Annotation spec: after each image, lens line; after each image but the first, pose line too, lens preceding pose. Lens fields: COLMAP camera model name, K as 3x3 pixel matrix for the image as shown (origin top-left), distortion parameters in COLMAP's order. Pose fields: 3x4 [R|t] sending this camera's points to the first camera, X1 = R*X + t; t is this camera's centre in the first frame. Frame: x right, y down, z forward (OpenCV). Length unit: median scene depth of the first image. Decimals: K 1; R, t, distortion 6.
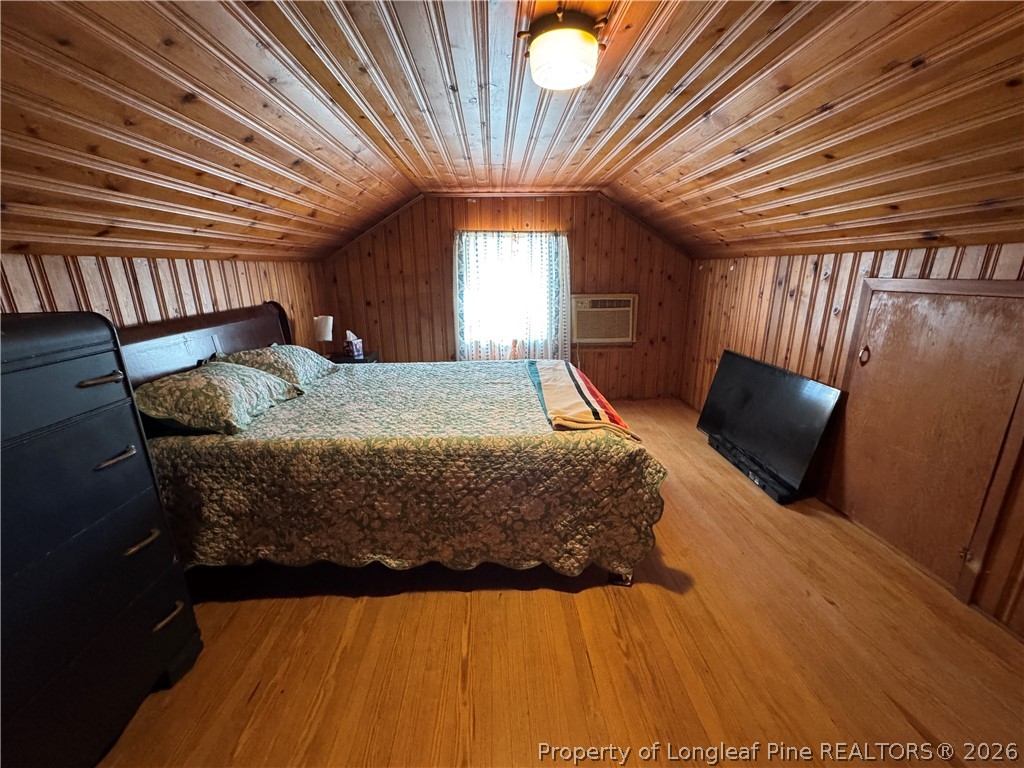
lens RADIAL K [[408.2, 0, 511.9], [0, 408.2, 384.4], [0, 0, 1]] dist [-0.004349, 0.000902]
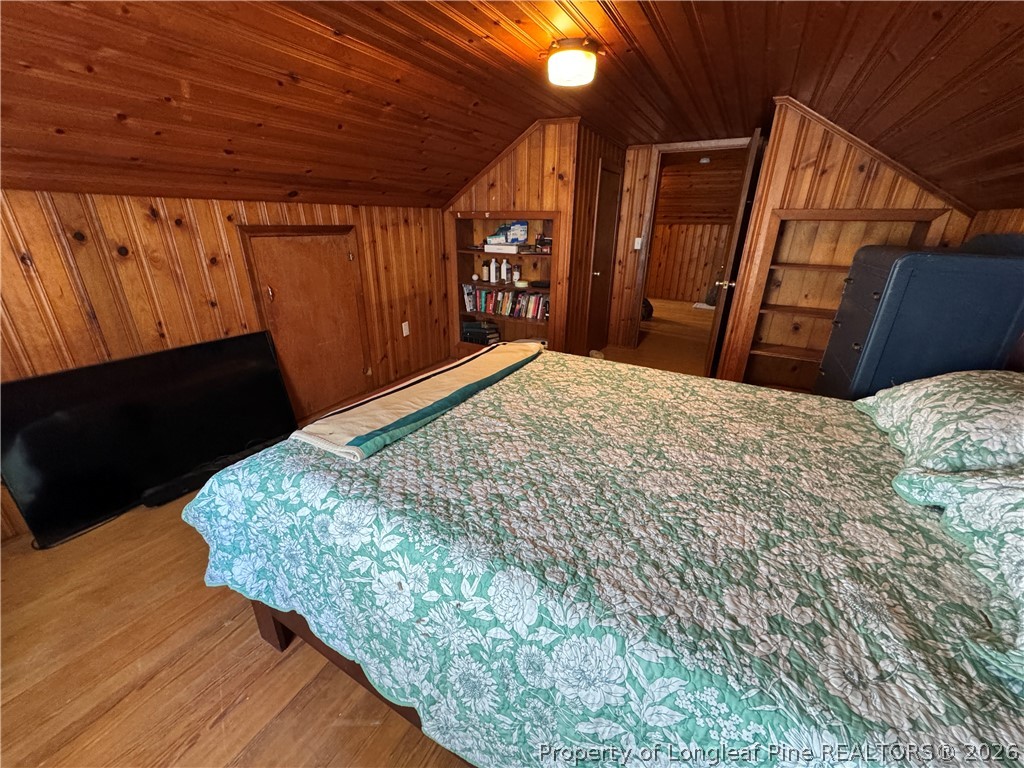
lens RADIAL K [[408.2, 0, 510.6], [0, 408.2, 384.4], [0, 0, 1]] dist [-0.004349, 0.000902]
pose [[-0.845964, -0.199736, 0.494419, -0.399697], [0.139625, 0.811877, 0.566886, -0.469136], [-0.514635, 0.548599, -0.658931, 1.710099]]
